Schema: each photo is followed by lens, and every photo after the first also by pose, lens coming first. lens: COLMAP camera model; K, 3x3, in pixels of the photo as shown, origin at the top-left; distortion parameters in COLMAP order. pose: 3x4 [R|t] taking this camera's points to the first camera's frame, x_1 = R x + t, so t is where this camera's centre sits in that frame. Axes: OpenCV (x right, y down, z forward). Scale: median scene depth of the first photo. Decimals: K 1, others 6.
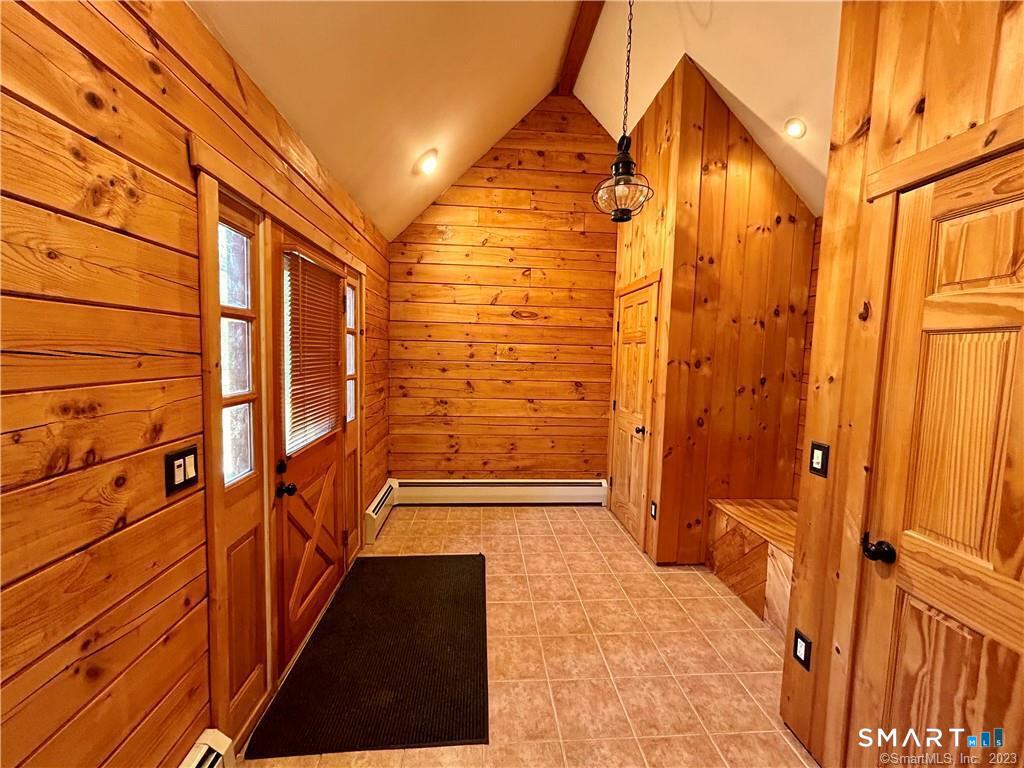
lens RADIAL K [[414.3, 0, 510.0], [0, 414.3, 381.5], [0, 0, 1]] dist [-0.002197, 0.000518]
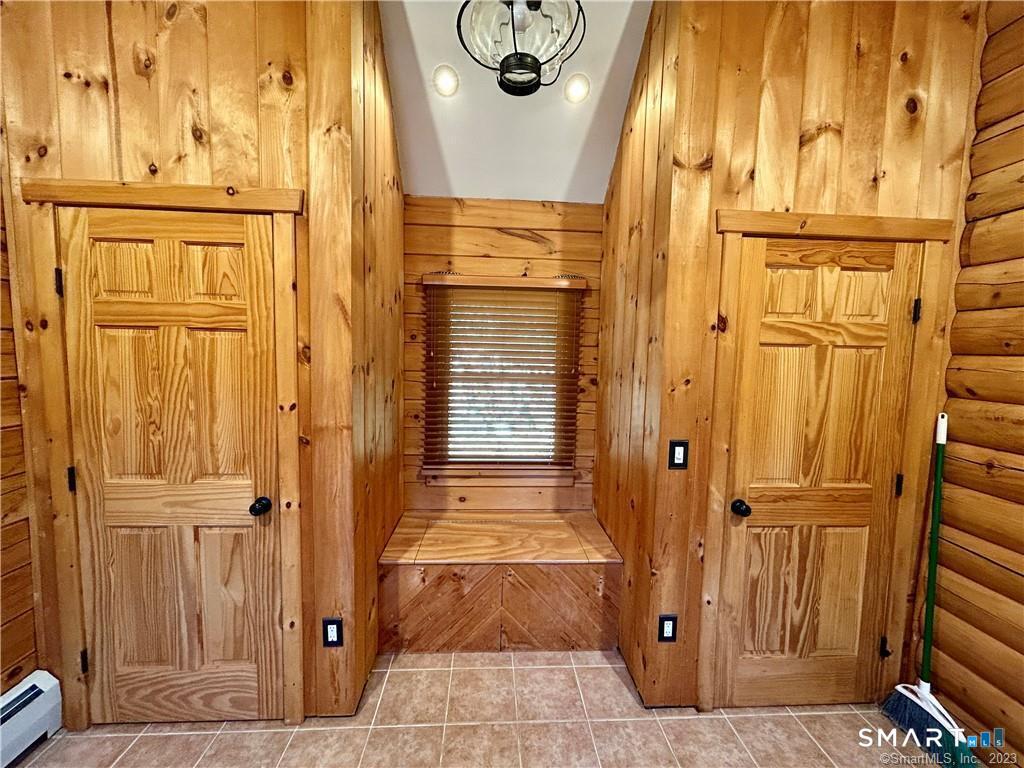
lens RADIAL K [[414.3, 0, 514.6], [0, 414.3, 383.6], [0, 0, 1]] dist [-0.002197, 0.000518]
pose [[0.010363, -0.106614, 0.994247, -0.237294], [0.050522, 0.993086, 0.105963, -0.098649], [-0.998669, 0.049133, 0.015678, 1.008759]]
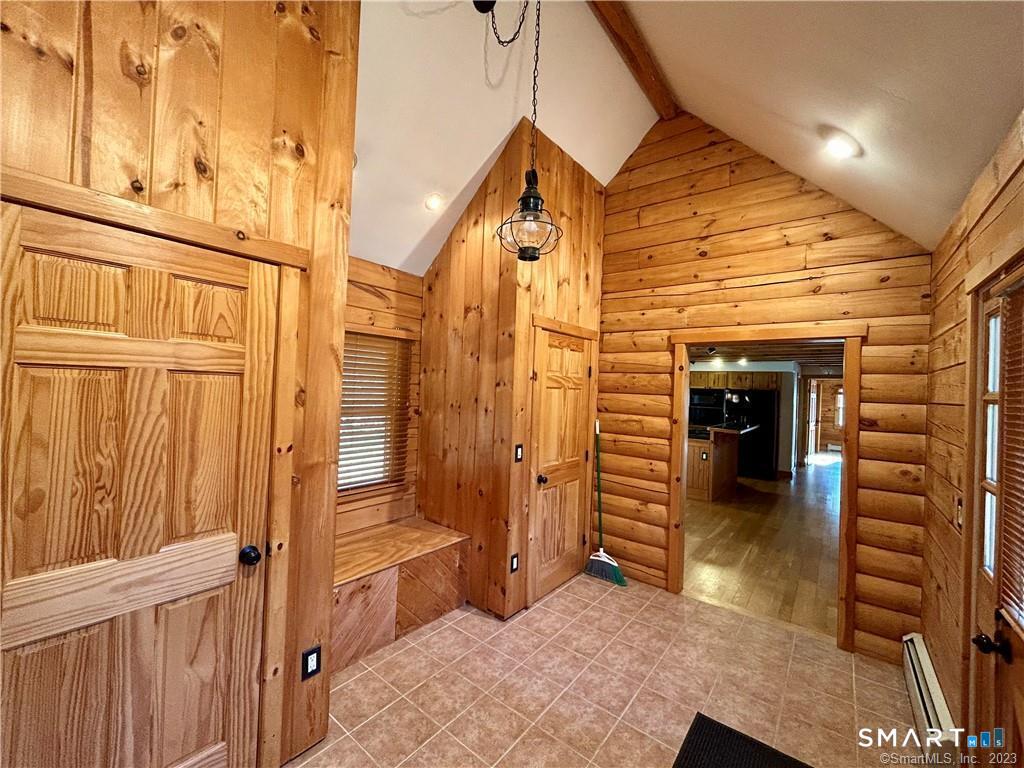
lens RADIAL K [[414.3, 0, 511.7], [0, 414.3, 383.6], [0, 0, 1]] dist [-0.002197, 0.000518]
pose [[-0.735716, -0.048507, 0.675551, -0.329810], [-0.007103, 0.997930, 0.063920, -0.170942], [-0.677253, 0.042229, -0.734537, 1.693470]]
